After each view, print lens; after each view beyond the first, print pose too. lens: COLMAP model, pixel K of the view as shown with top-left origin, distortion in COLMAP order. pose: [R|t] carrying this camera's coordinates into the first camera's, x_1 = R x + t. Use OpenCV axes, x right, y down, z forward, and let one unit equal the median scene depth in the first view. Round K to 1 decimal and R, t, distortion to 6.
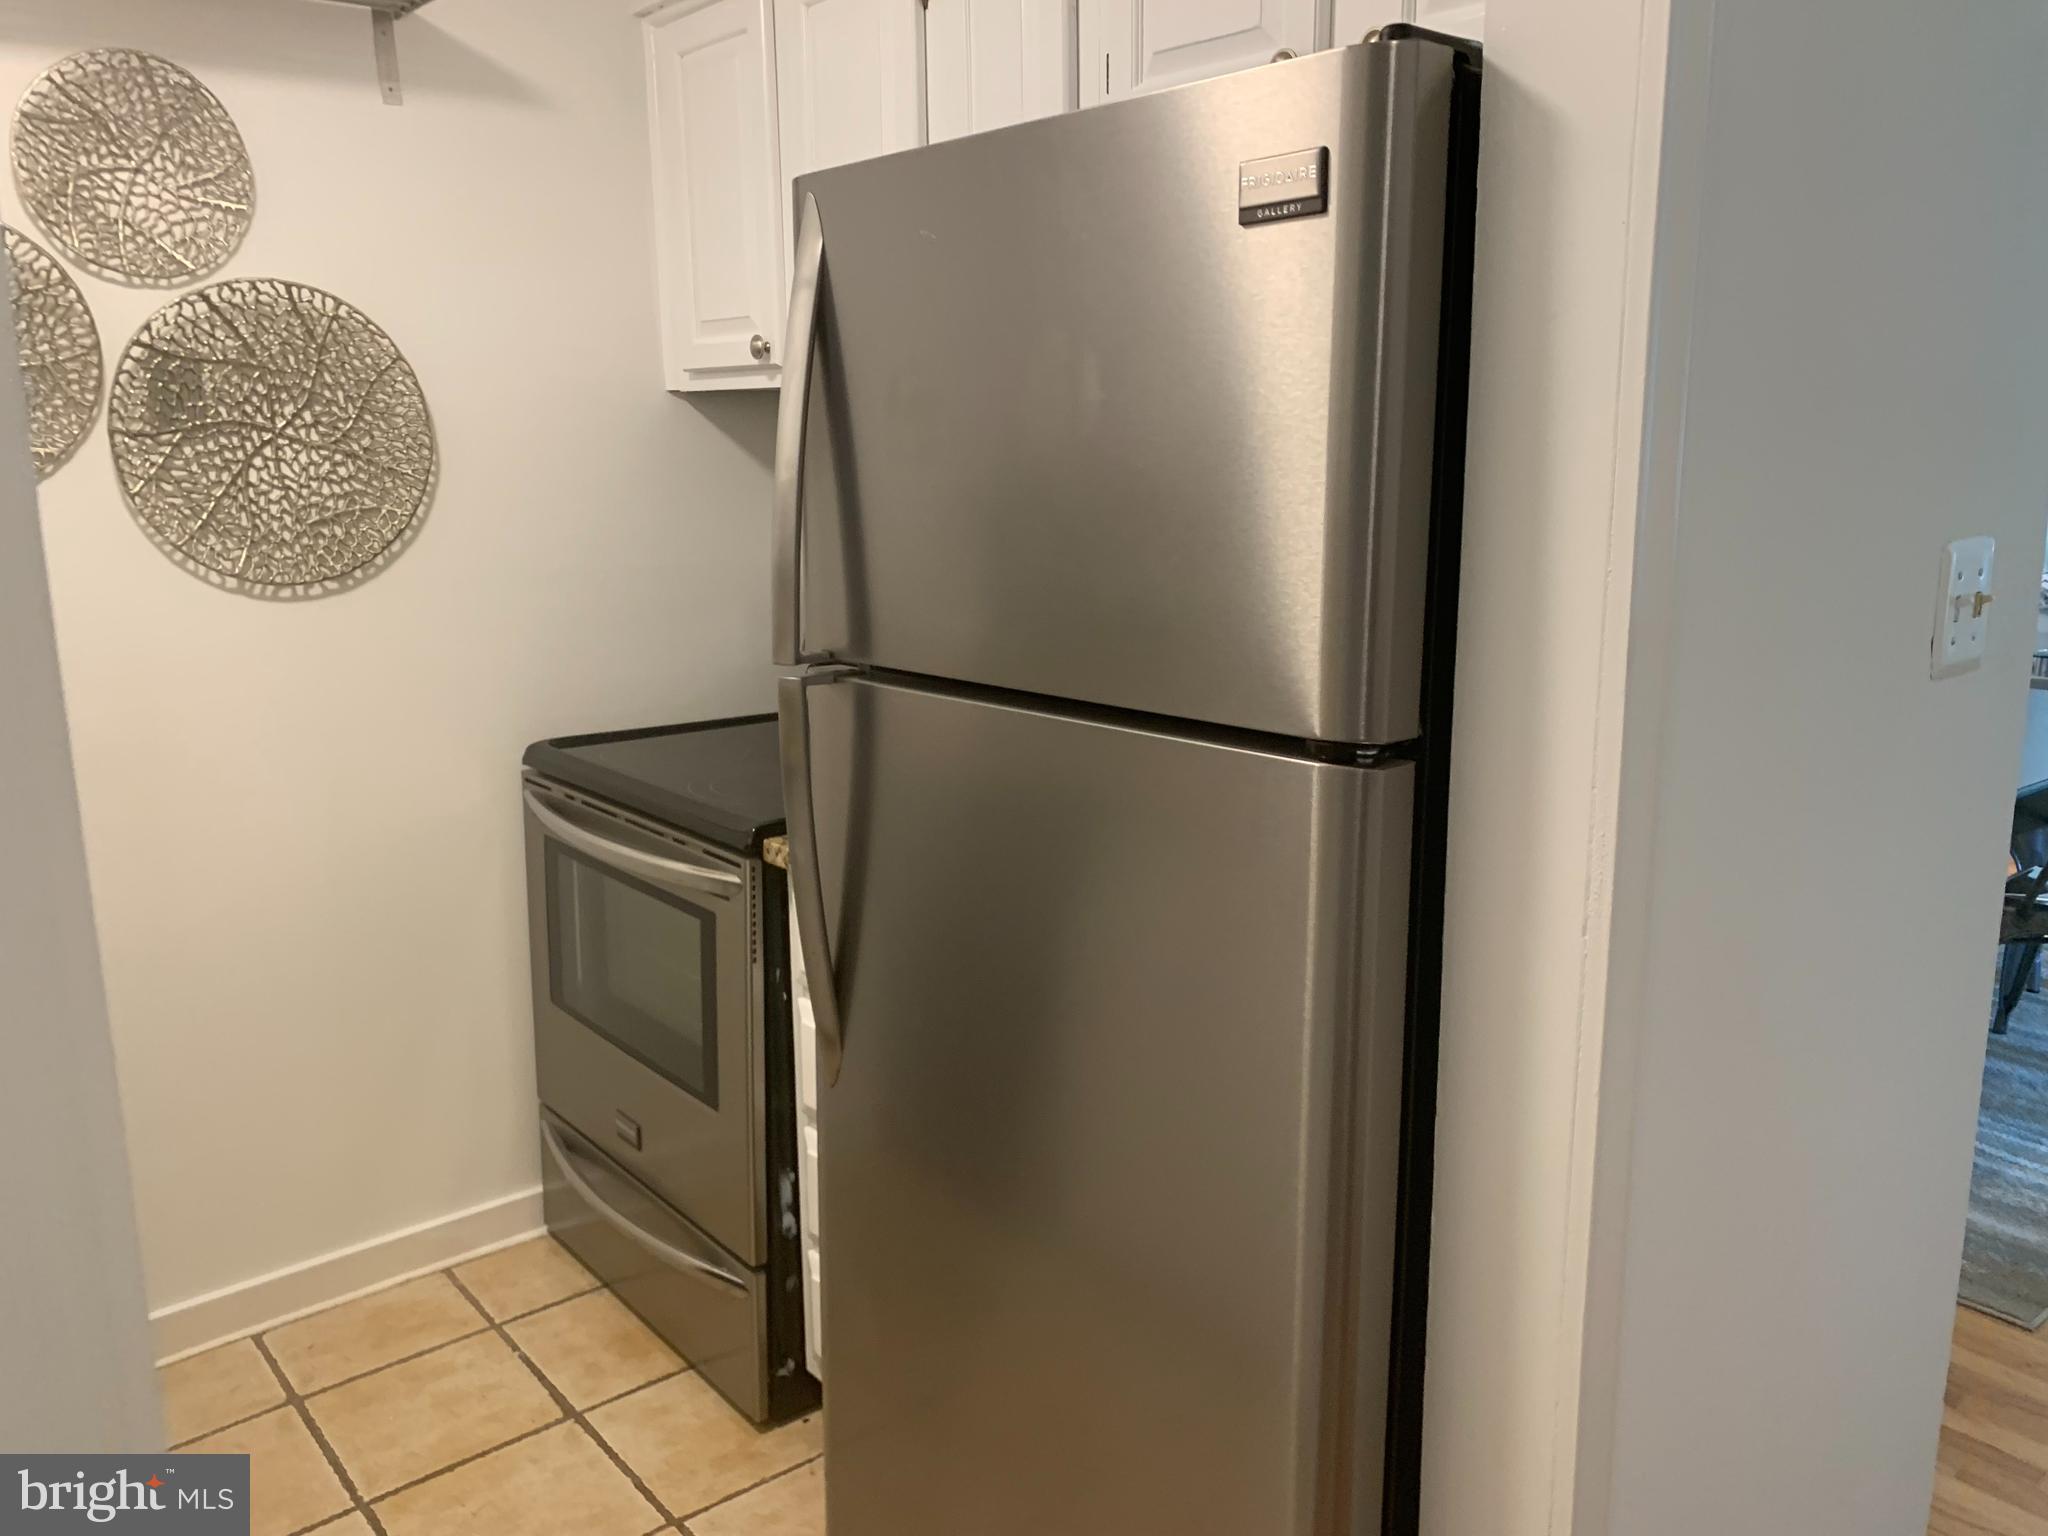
lens RADIAL K [[1557.8, 0, 1022.8], [0, 1557.8, 764.5], [0, 0, 1]] dist [0.044815, -0.049829]
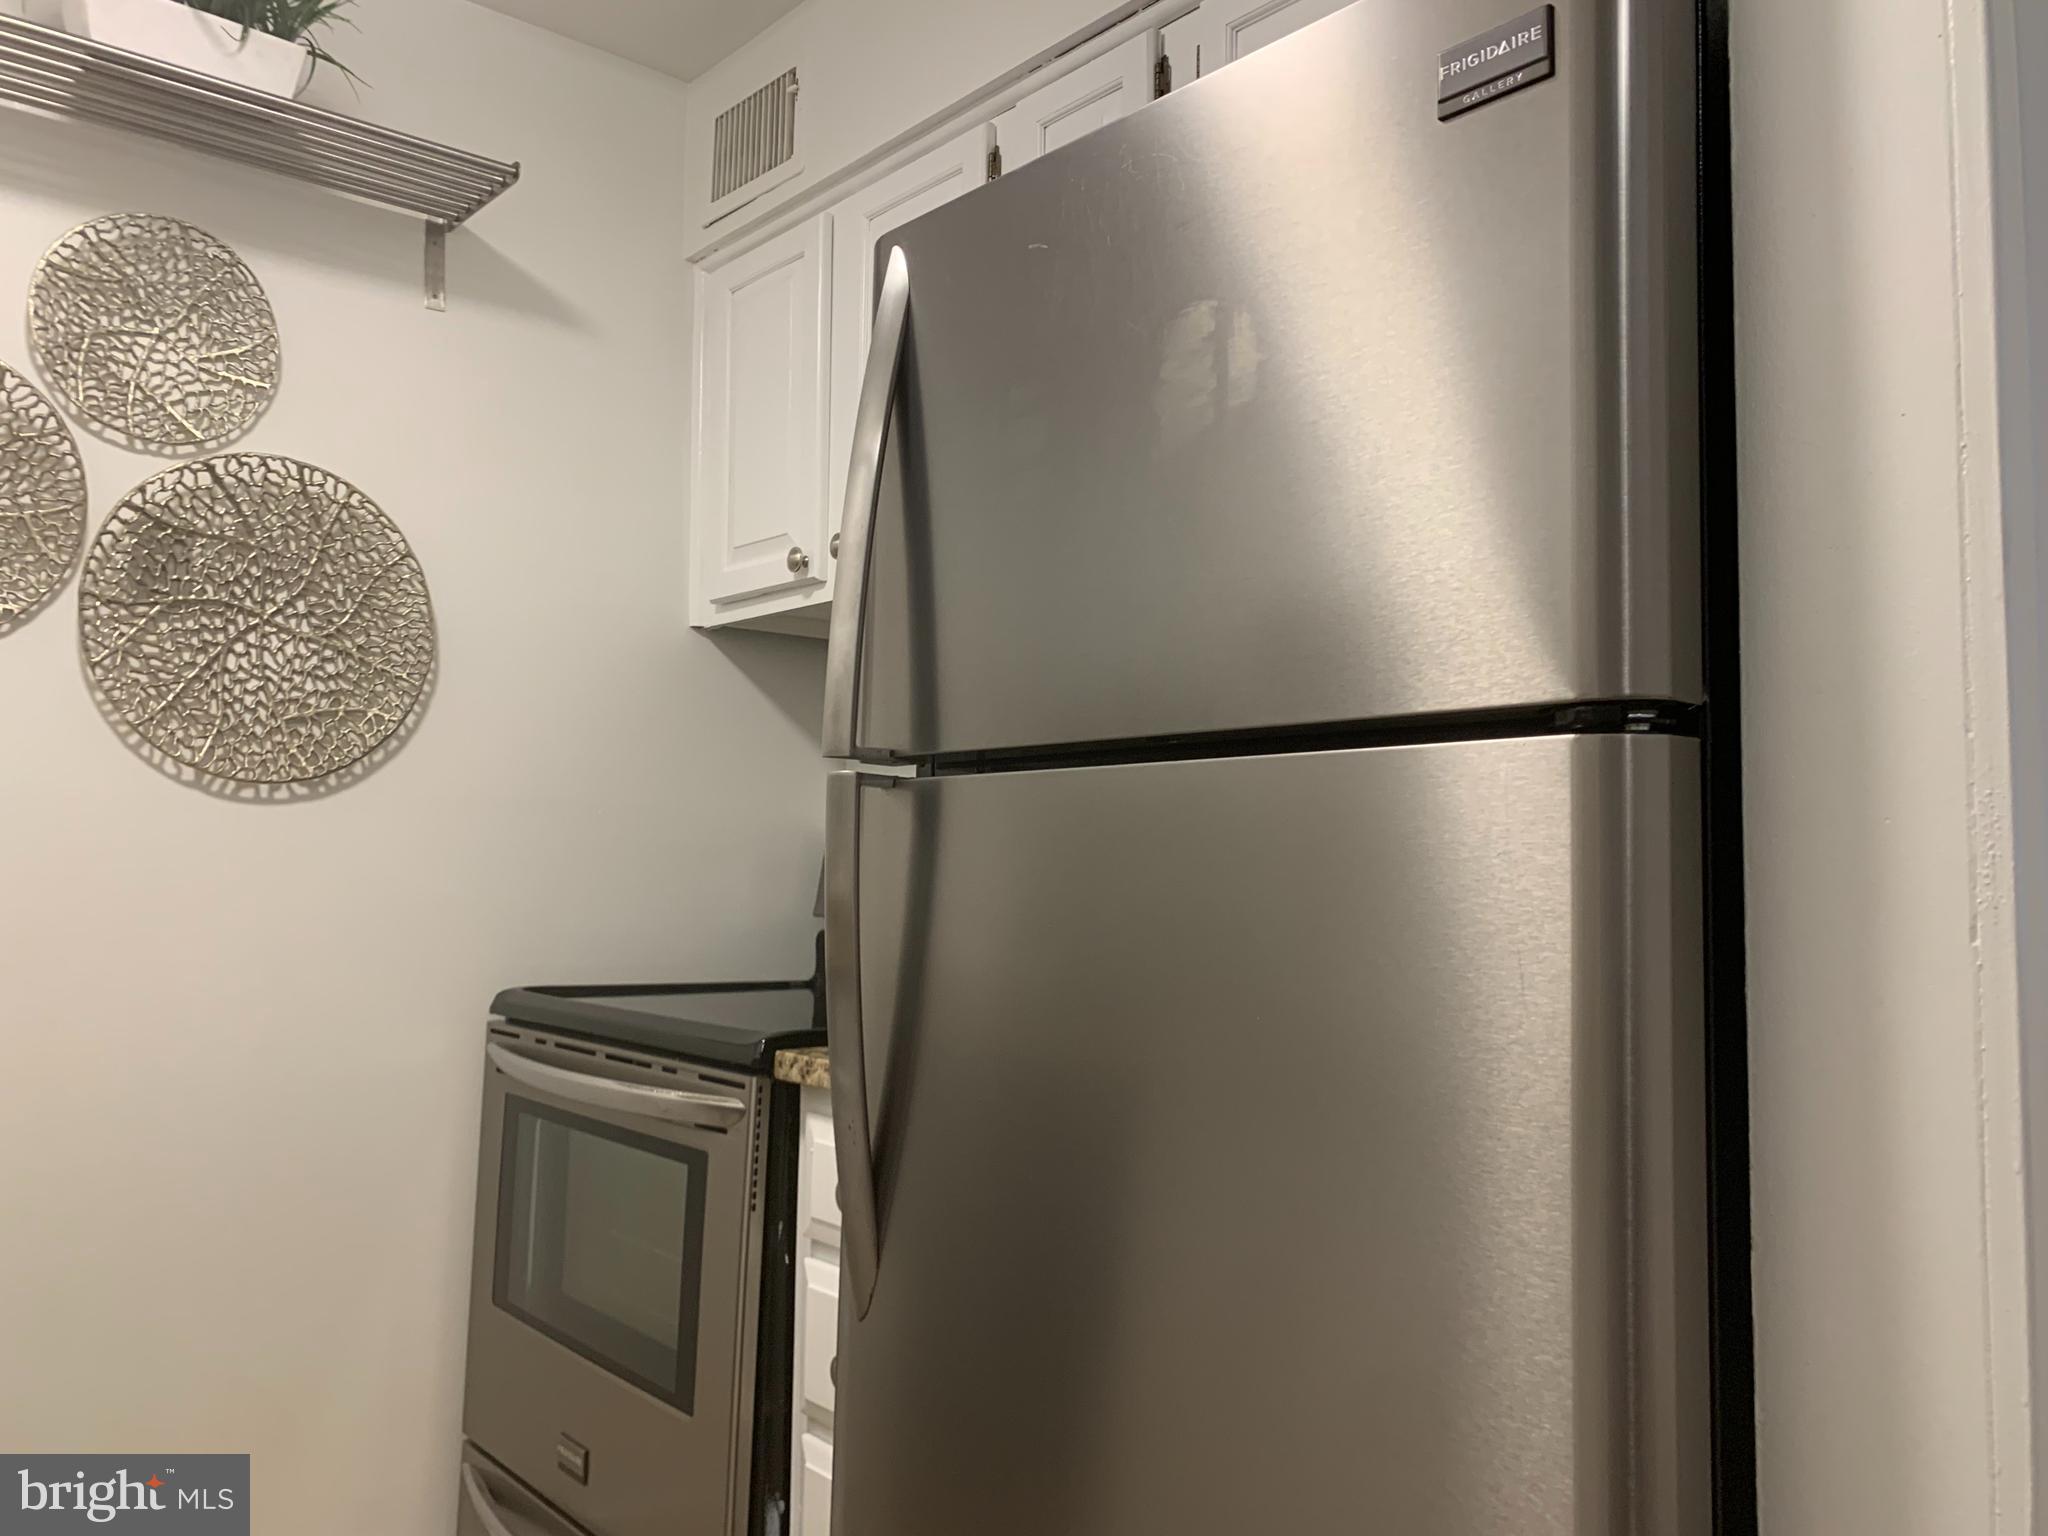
lens RADIAL K [[1557.8, 0, 1006.4], [0, 1557.8, 767.9], [0, 0, 1]] dist [0.044815, -0.049829]
pose [[0.999724, 0.022745, 0.005935, -0.047009], [-0.020248, 0.961501, -0.274054, 0.117626], [-0.011940, 0.273858, 0.961696, 0.141082]]
